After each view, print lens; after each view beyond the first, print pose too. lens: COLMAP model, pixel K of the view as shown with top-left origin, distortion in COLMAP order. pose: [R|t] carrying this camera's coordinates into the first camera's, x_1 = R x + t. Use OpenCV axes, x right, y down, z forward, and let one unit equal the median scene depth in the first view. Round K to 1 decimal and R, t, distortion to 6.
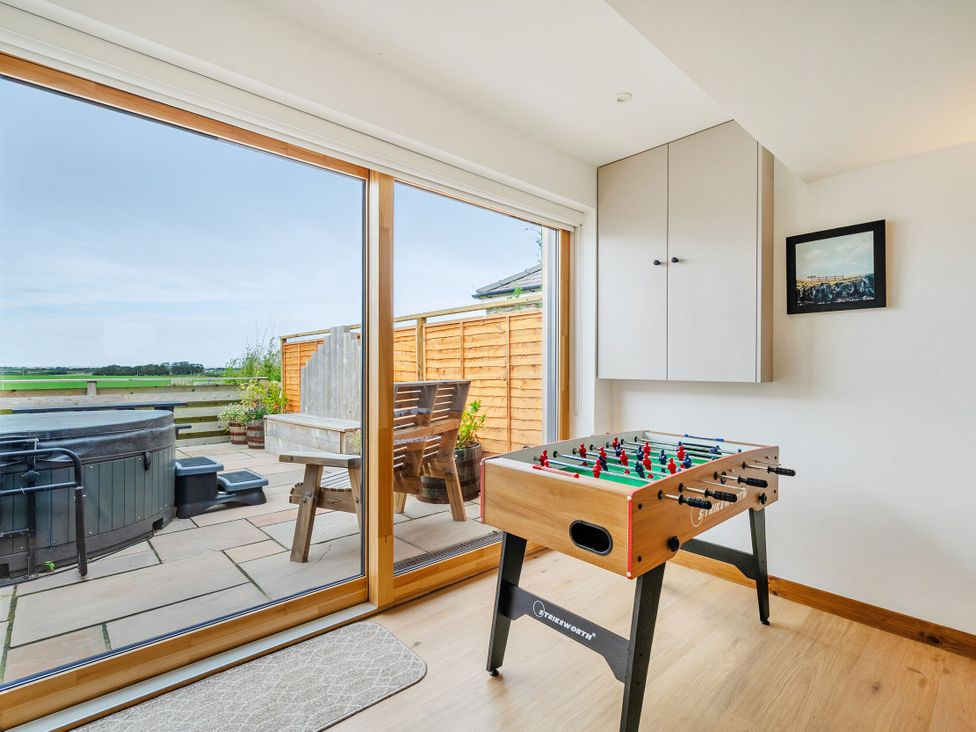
lens RADIAL K [[484.1, 0, 482.6], [0, 484.1, 376.6], [0, 0, 1]] dist [-0.000510, -0.001473]
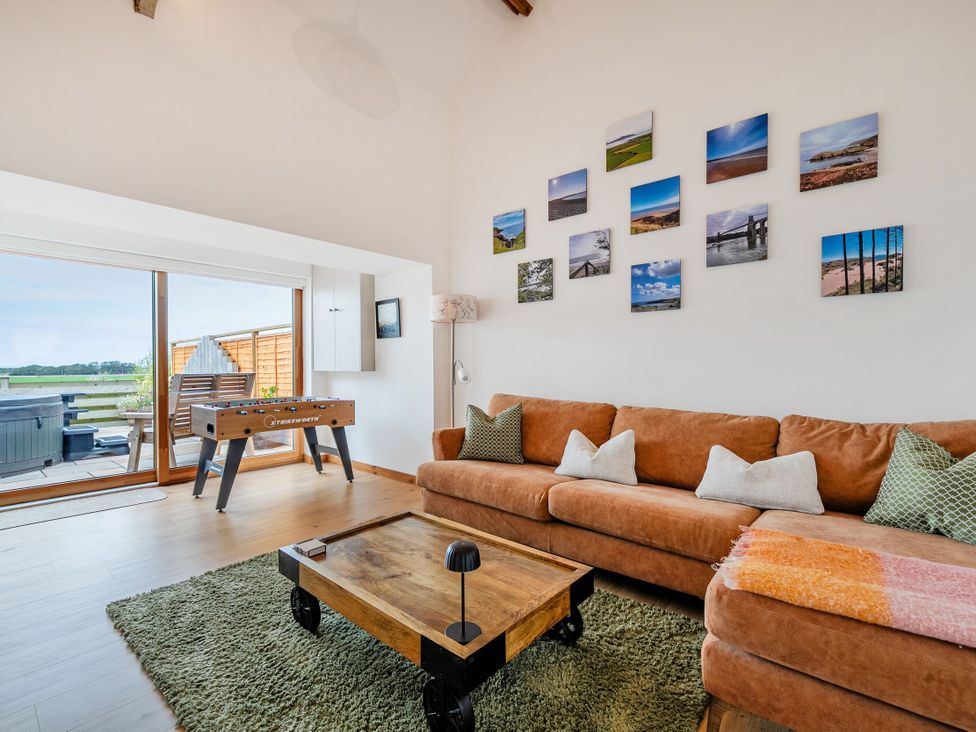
lens RADIAL K [[448.5, 0, 481.0], [0, 448.5, 366.4], [0, 0, 1]] dist [-0.003000, 0.000571]
pose [[0.991063, -0.010844, 0.132956, 0.534400], [0.012494, 0.999855, -0.011580, 0.013290], [-0.132811, 0.013138, 0.991054, -0.642298]]
